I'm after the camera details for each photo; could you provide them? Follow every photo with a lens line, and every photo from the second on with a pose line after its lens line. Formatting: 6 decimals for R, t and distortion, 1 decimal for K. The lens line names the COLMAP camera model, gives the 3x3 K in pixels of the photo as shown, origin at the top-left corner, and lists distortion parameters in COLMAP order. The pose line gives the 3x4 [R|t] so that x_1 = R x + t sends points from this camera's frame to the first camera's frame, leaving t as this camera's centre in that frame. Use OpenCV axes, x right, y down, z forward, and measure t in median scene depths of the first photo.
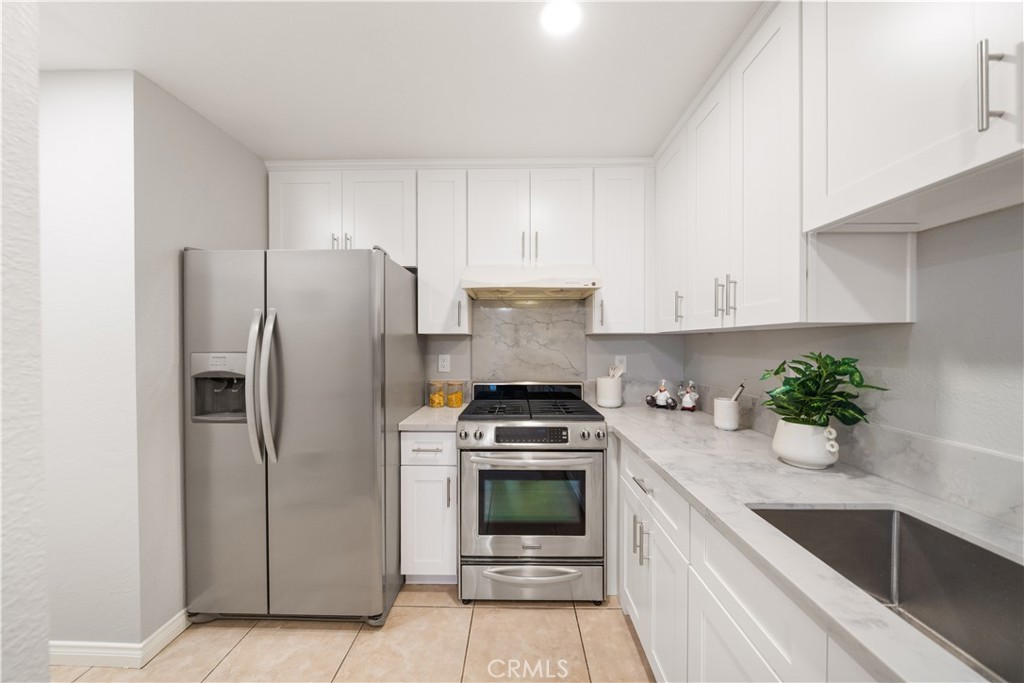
lens RADIAL K [[354.8, 0, 512.0], [0, 354.8, 341.5], [0, 0, 1]] dist [-0.001688, -0.000111]
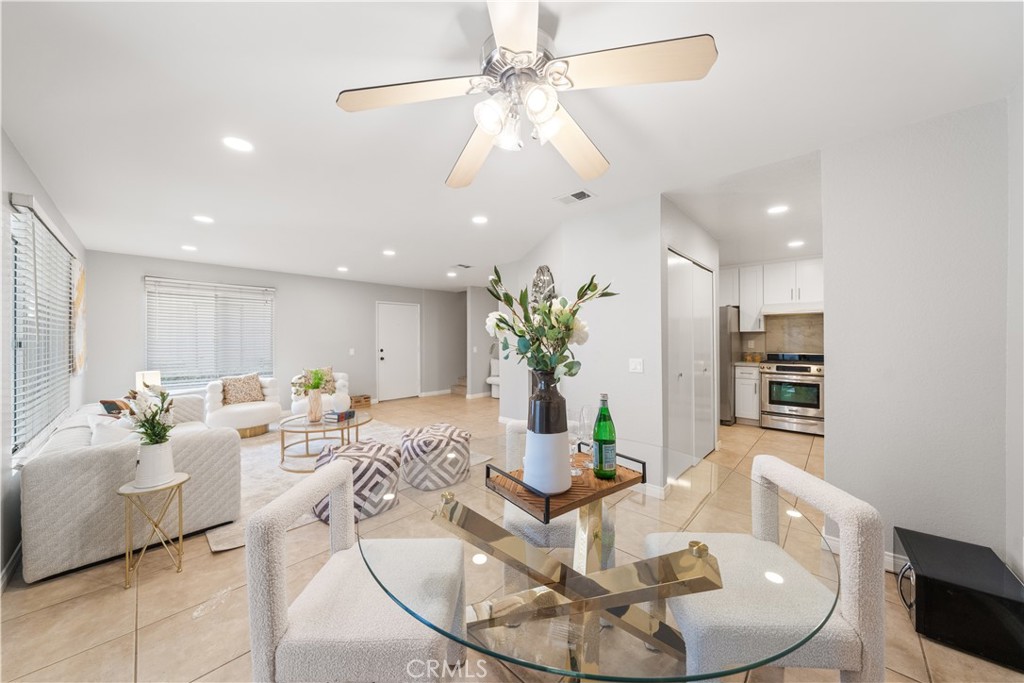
lens RADIAL K [[354.8, 0, 512.0], [0, 354.8, 341.5], [0, 0, 1]] dist [-0.001688, -0.000111]
pose [[0.746345, -0.000892, -0.665559, 0.246763], [0.004761, 0.999981, 0.003998, 0.035138], [0.665542, -0.006153, 0.746335, -2.361258]]
